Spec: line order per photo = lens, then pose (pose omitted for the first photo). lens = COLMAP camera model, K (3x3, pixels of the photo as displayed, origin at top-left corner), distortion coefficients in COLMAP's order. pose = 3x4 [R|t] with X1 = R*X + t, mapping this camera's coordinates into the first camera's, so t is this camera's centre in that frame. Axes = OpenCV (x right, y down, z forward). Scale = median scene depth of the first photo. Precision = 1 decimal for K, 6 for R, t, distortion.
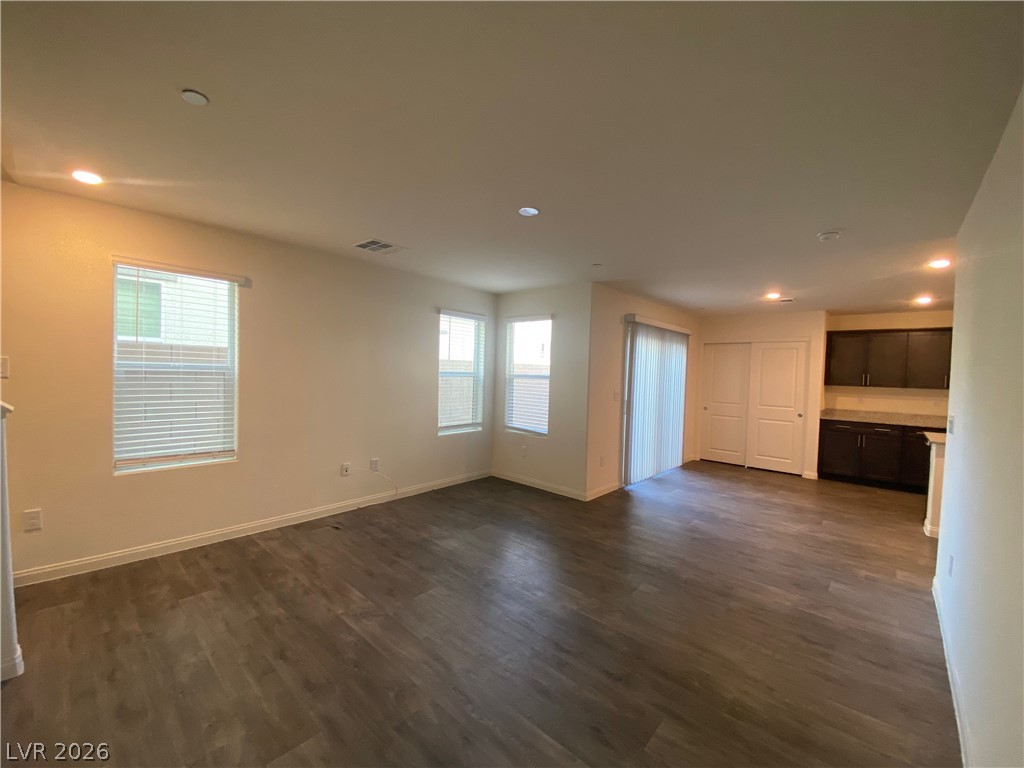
lens RADIAL K [[421.9, 0, 513.6], [0, 421.9, 374.9], [0, 0, 1]] dist [0.020919, -0.018198]
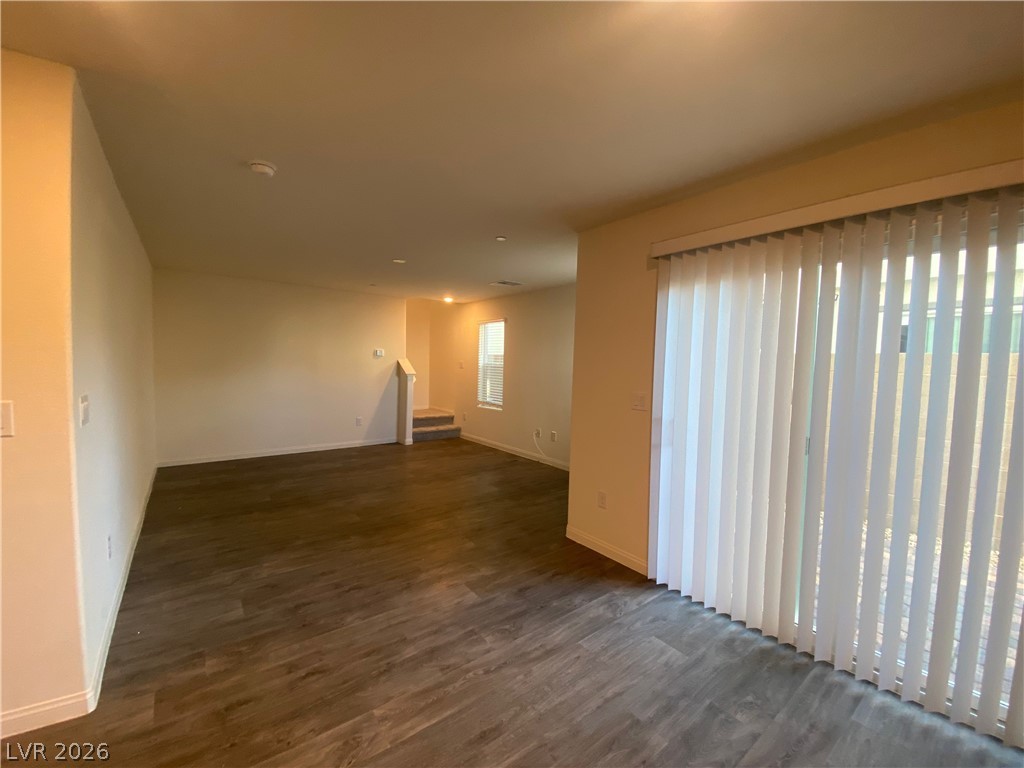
lens RADIAL K [[405.1, 0, 512.0], [0, 405.1, 384.0], [0, 0, 1]] dist [0.013194, -0.020931]
pose [[-0.178715, 0.017386, -0.983747, 0.974813], [-0.040249, 0.998878, 0.024966, 0.021659], [0.983077, 0.044056, -0.177814, 1.125826]]
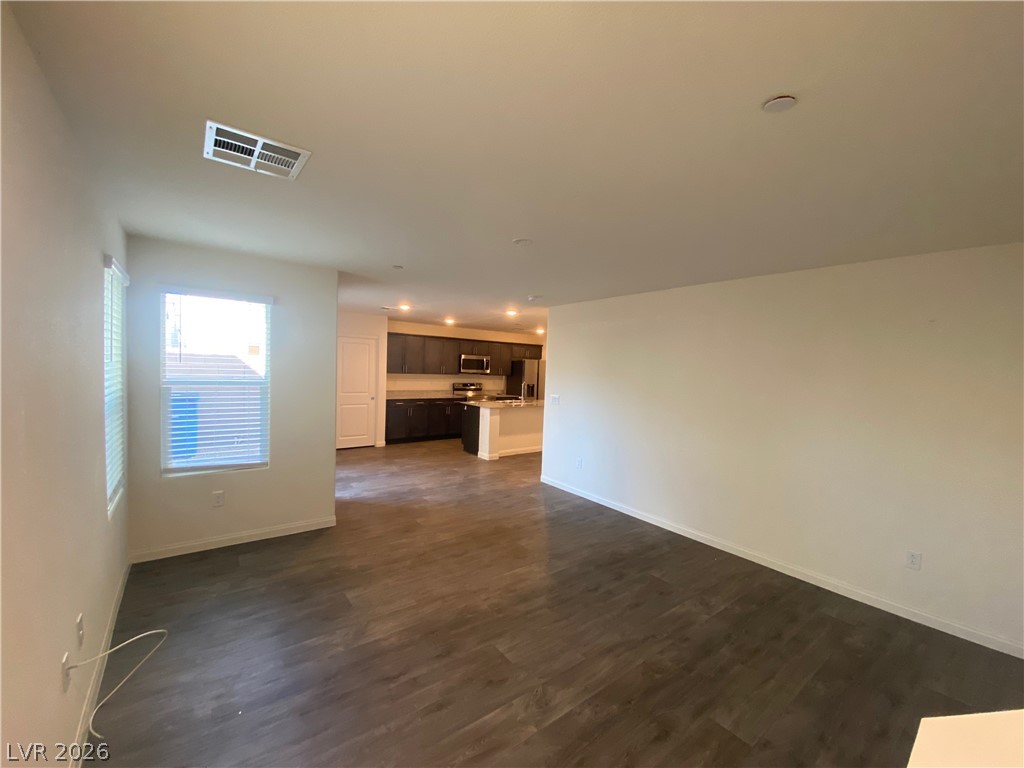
lens RADIAL K [[414.3, 0, 516.5], [0, 414.3, 382.5], [0, 0, 1]] dist [0.025795, -0.016724]
pose [[0.182447, -0.070308, 0.980699, -0.655170], [-0.022424, 0.996883, 0.075640, -0.078977], [-0.982960, -0.035791, 0.180302, 0.532579]]
